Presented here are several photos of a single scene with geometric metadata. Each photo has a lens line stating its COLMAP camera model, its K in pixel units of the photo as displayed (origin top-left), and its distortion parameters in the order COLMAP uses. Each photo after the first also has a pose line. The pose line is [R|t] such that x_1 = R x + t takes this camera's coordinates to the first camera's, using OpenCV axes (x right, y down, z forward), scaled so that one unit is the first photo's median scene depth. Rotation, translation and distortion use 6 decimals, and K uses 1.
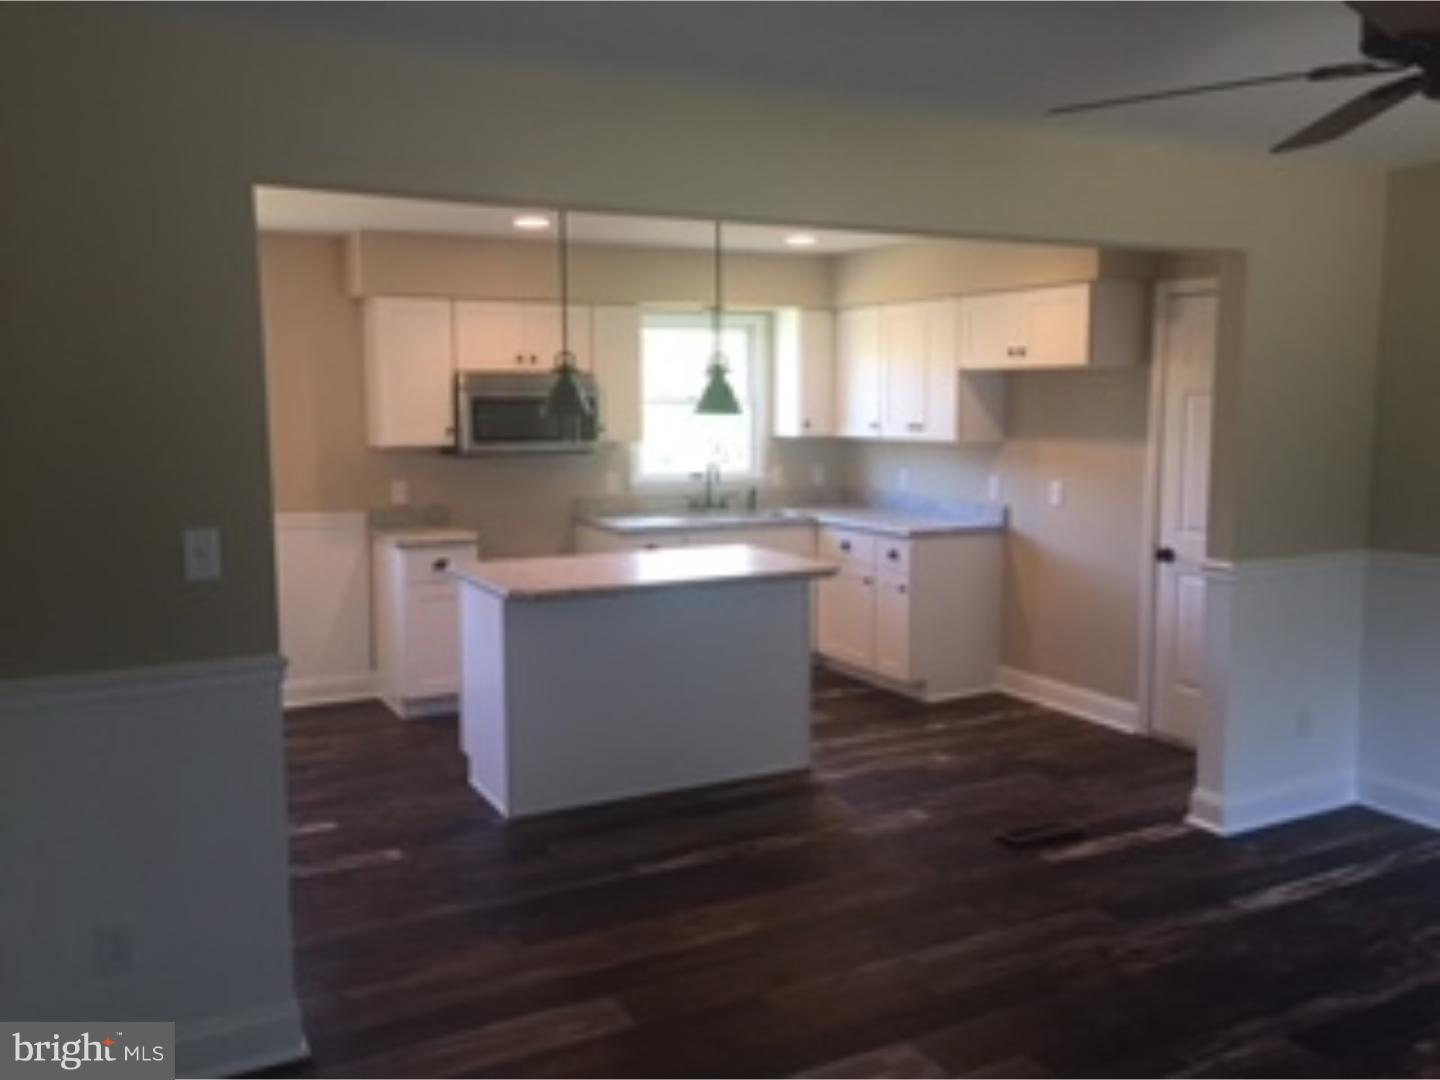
lens RADIAL K [[1246.9, 0, 720.0], [0, 1246.9, 540.0], [0, 0, 1]] dist [0.011887, -0.002612]
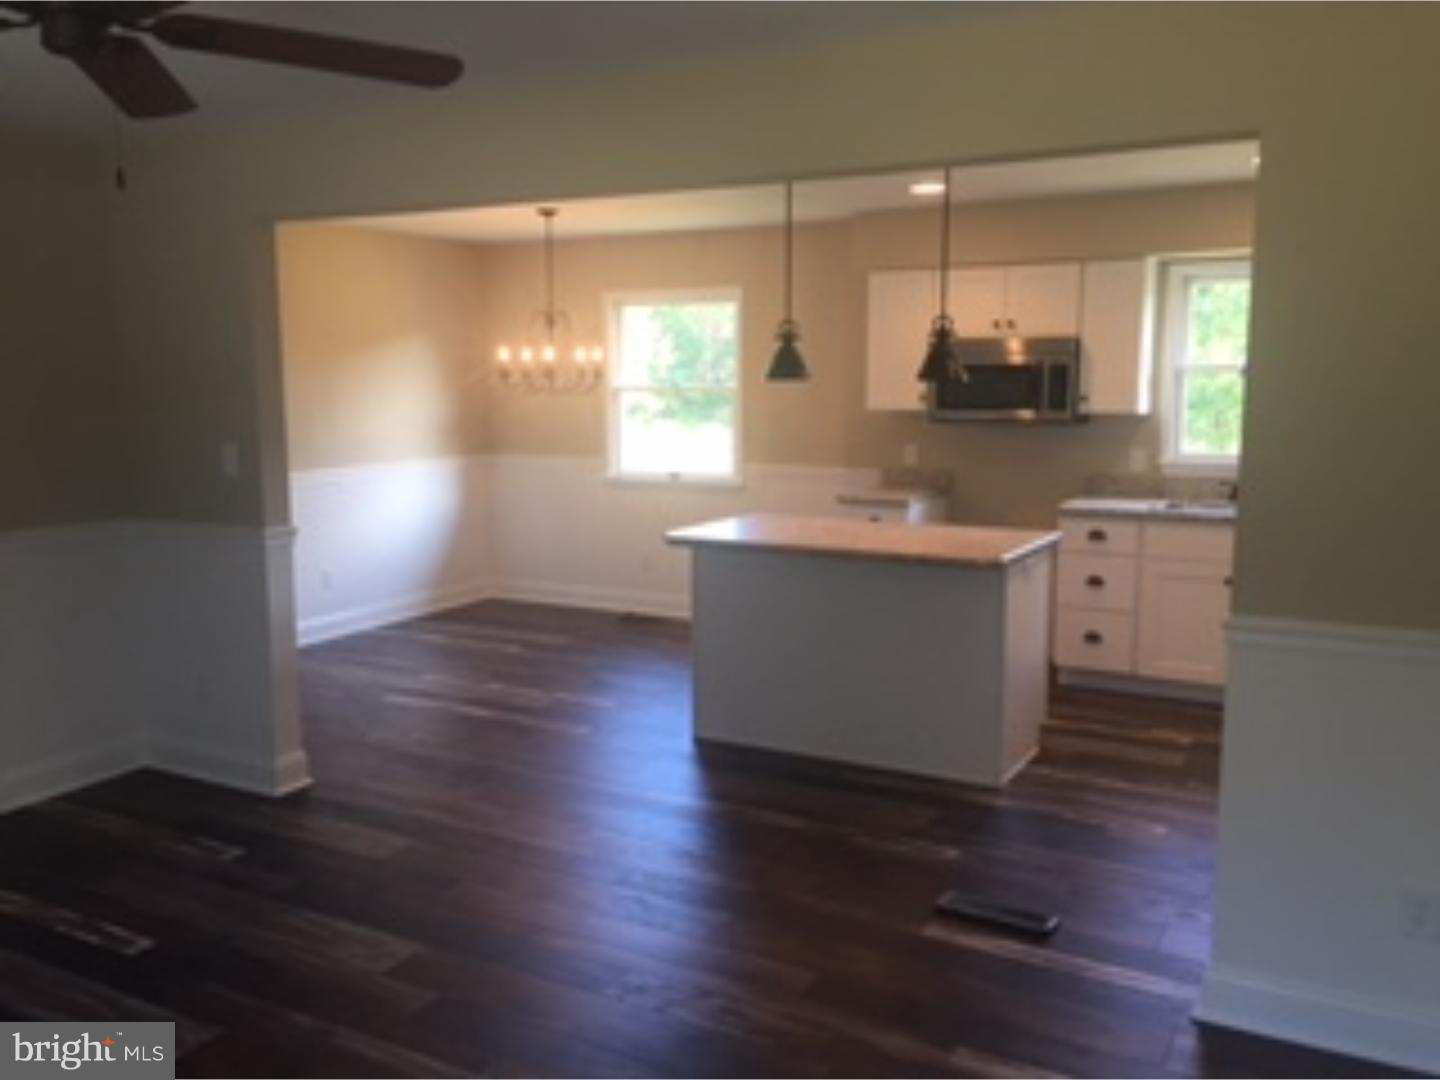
lens RADIAL K [[1230.7, 0, 720.0], [0, 1230.7, 540.0], [0, 0, 1]] dist [0.116291, 0.001090]
pose [[0.545475, 0.118531, -0.829703, 0.560690], [-0.098701, 0.992145, 0.076848, -0.031857], [0.832295, 0.039974, 0.552890, 0.293570]]
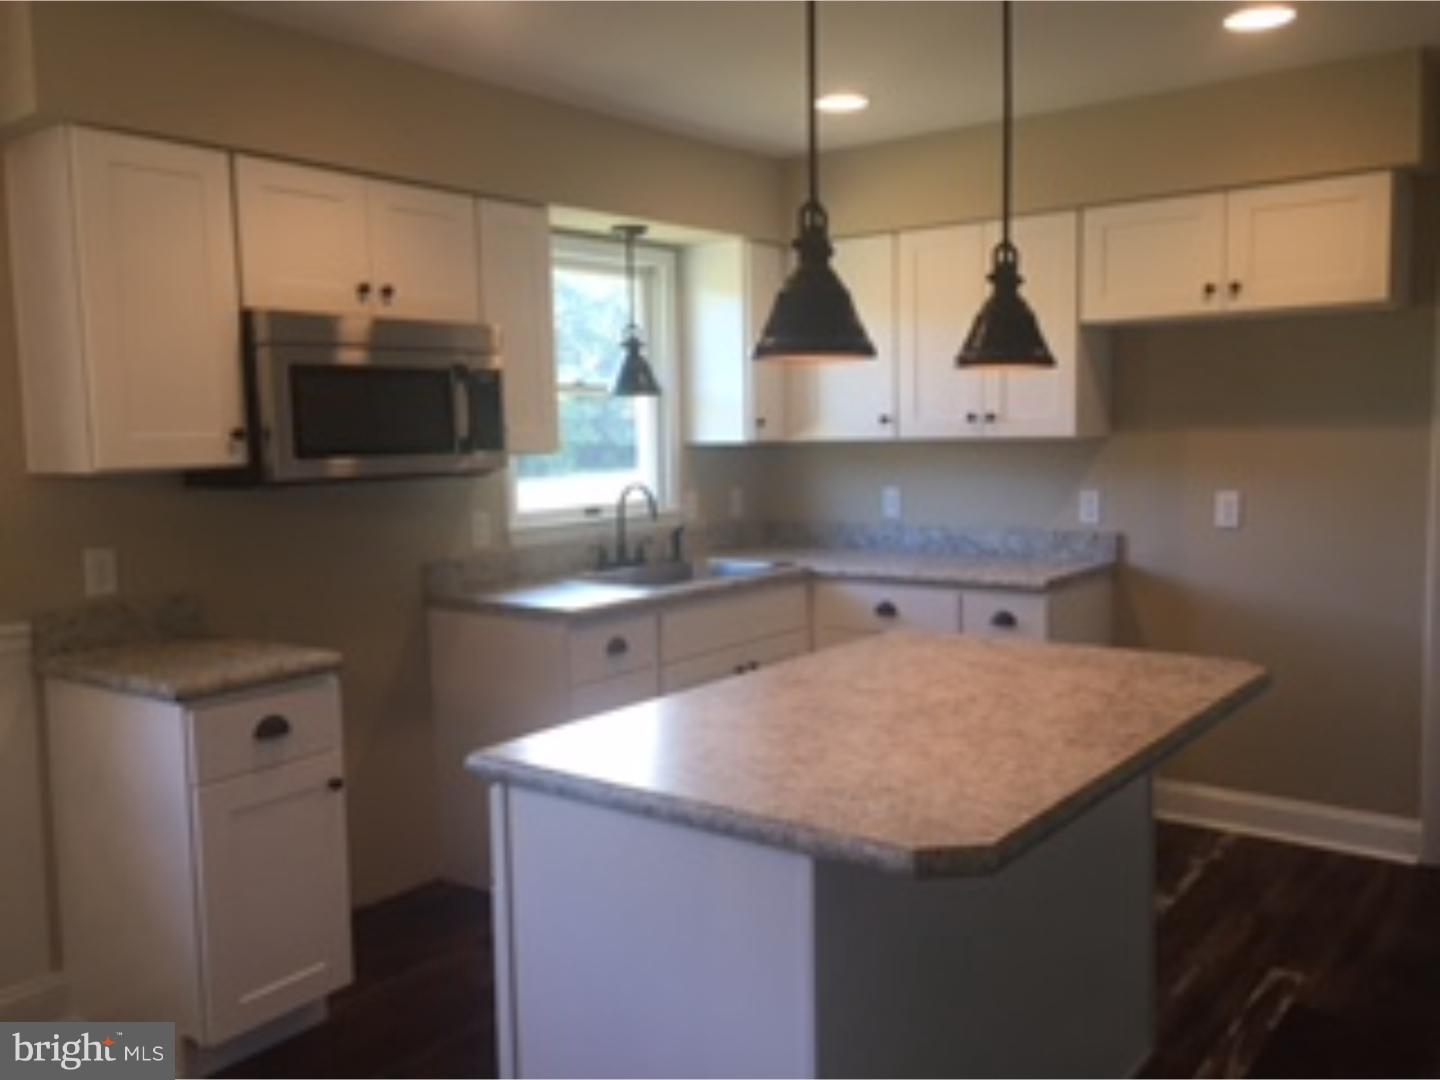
lens RADIAL K [[1246.9, 0, 720.0], [0, 1246.9, 540.0], [0, 0, 1]] dist [0.011887, -0.002612]
pose [[0.910867, -0.055408, 0.408963, -0.245266], [0.066647, 0.997688, -0.013270, -0.029671], [-0.407282, 0.039344, 0.912454, 0.496206]]
